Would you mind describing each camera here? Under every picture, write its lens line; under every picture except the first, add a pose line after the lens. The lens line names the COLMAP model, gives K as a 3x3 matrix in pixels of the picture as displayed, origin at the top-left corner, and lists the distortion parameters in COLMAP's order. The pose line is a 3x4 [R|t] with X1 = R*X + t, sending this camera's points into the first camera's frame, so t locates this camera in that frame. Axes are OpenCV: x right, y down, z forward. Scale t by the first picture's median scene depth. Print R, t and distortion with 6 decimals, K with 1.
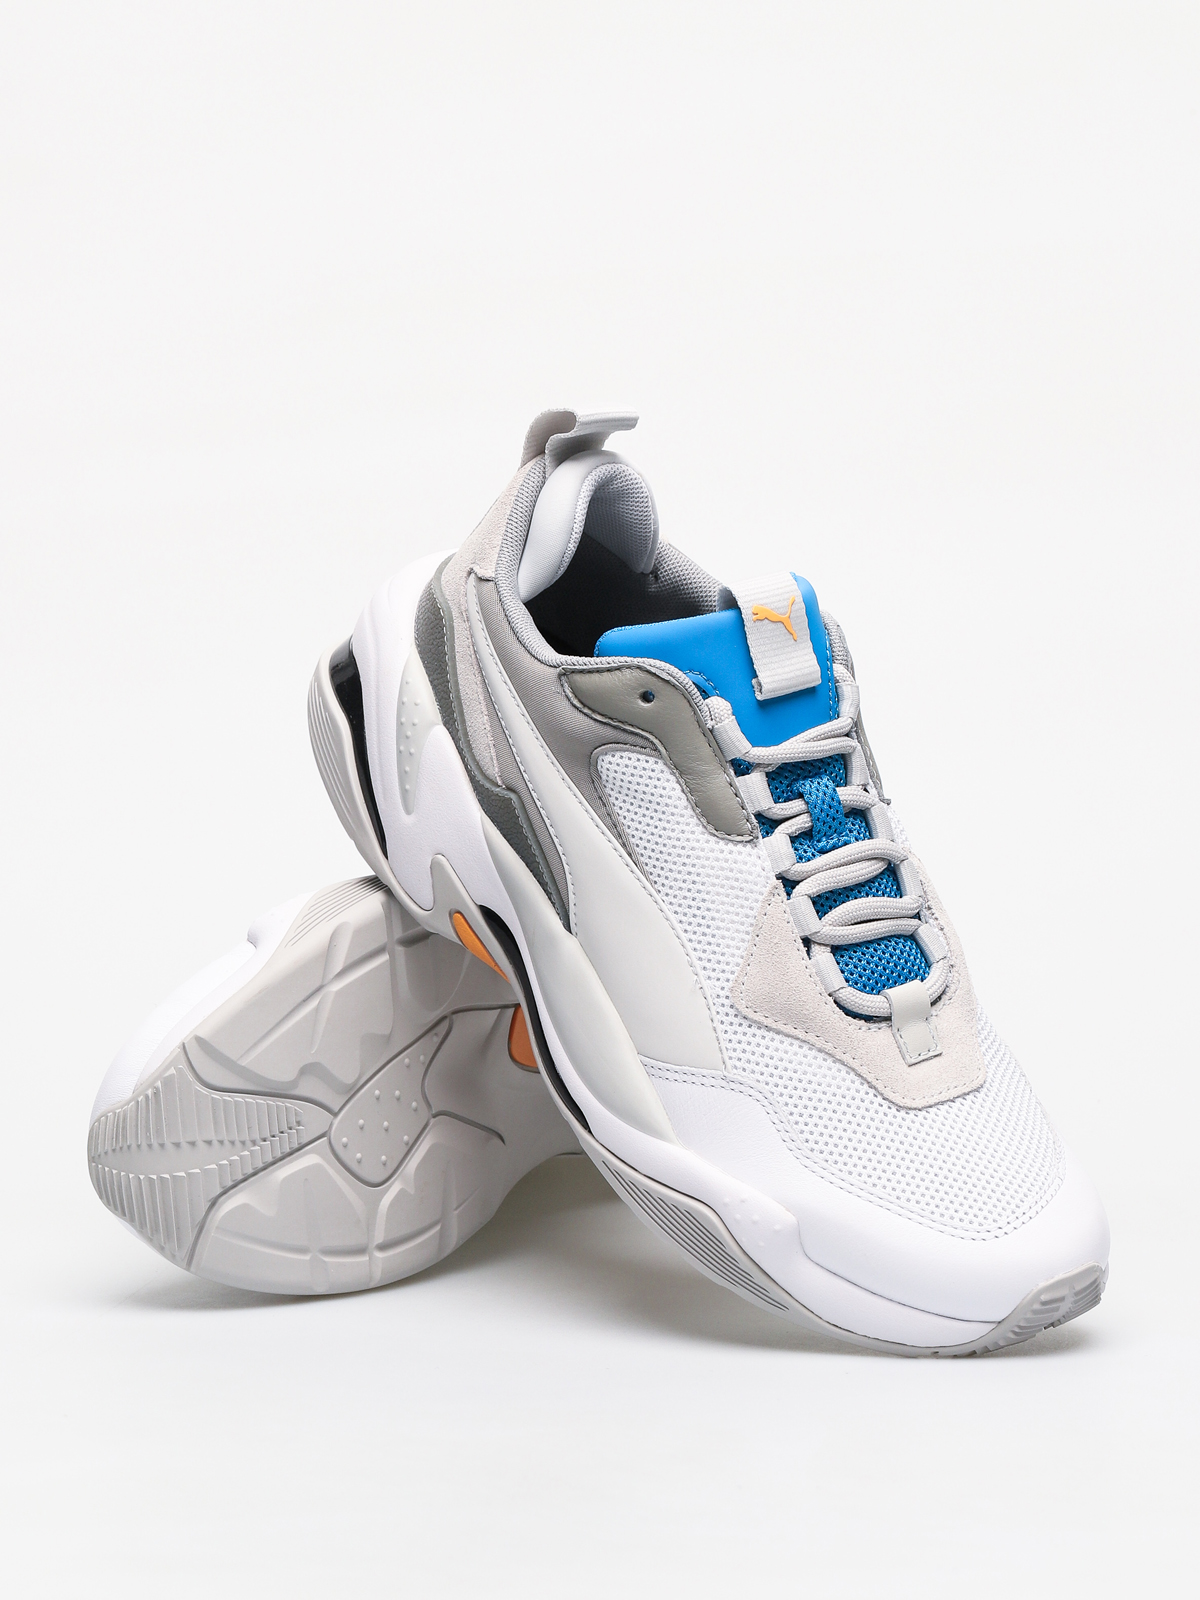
lens RADIAL K [[4633.0, 0, 601.7], [0, 4633.0, 799.9], [0, 0, 1]] dist [-0.469349, 0.000000]
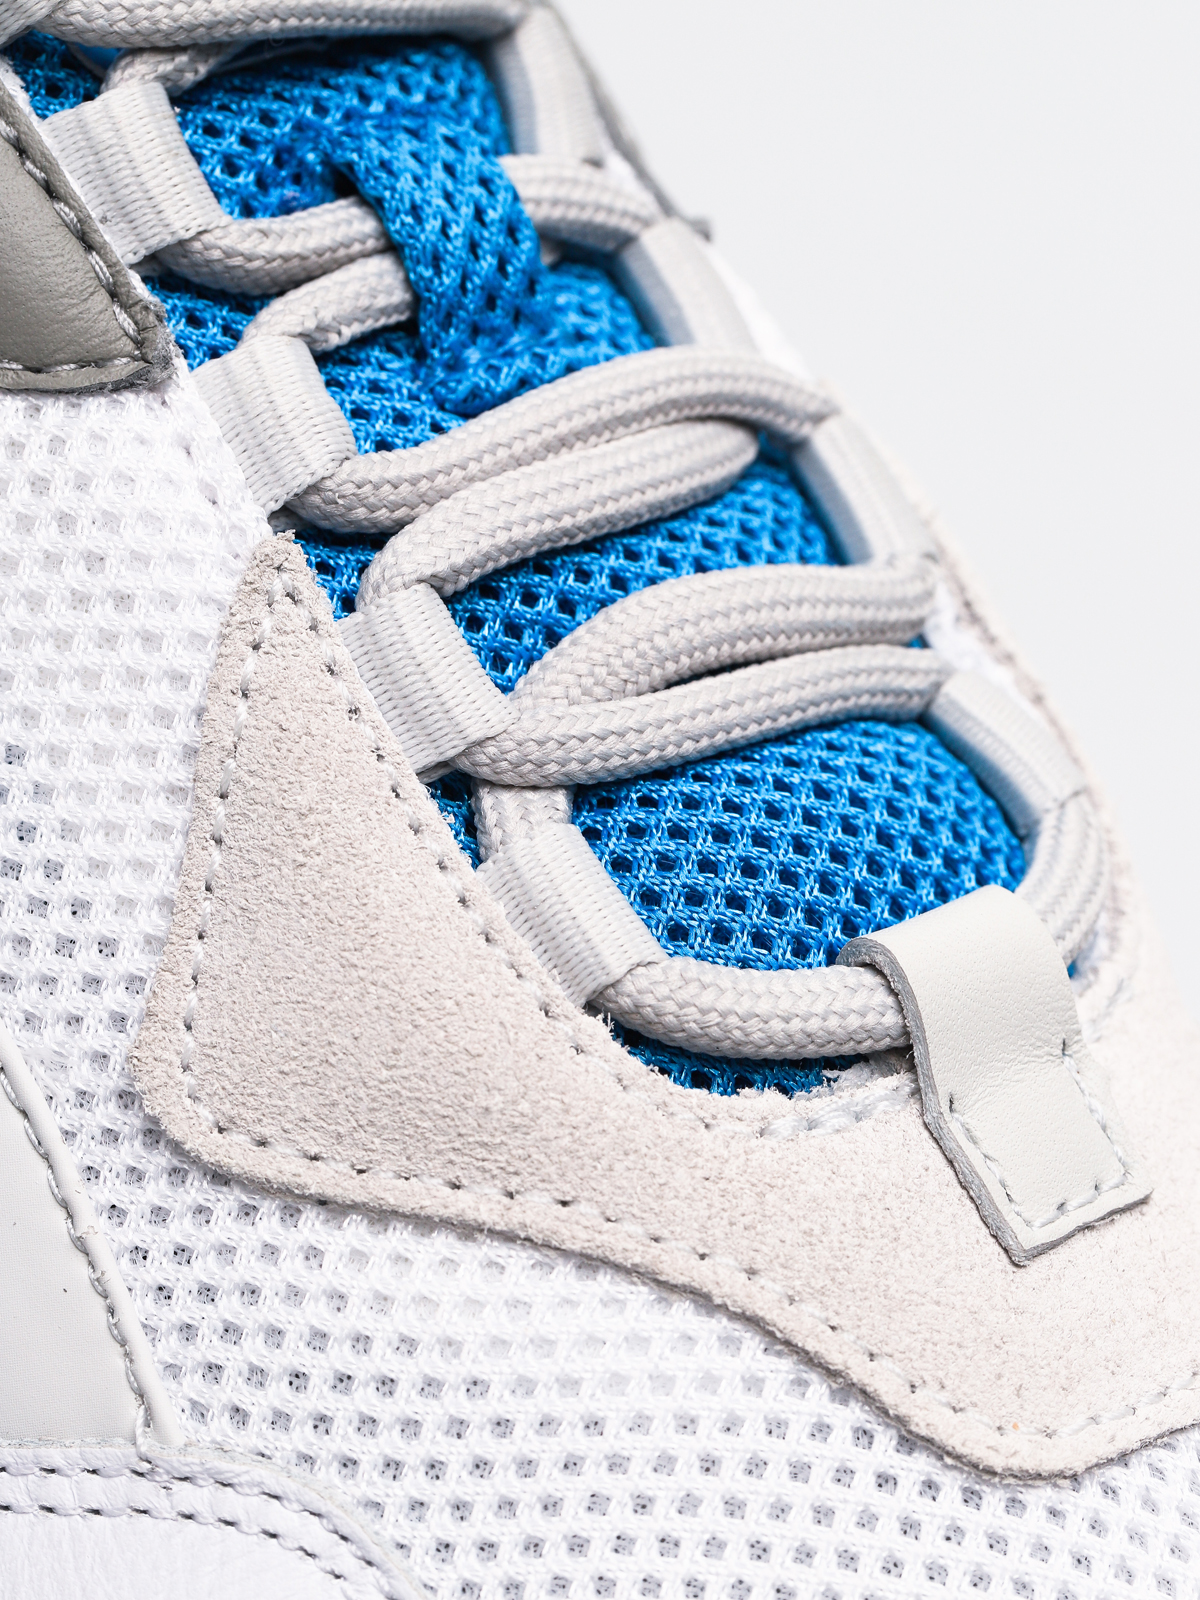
lens RADIAL K [[4633.0, 0, 600.2], [0, 4633.0, 800.3], [0, 0, 1]] dist [-0.469349, 0.000000]
pose [[0.987924, -0.141434, 0.063271, 0.037188], [0.146558, 0.985507, -0.085419, 0.050499], [-0.050273, 0.093660, 0.994334, 0.783977]]
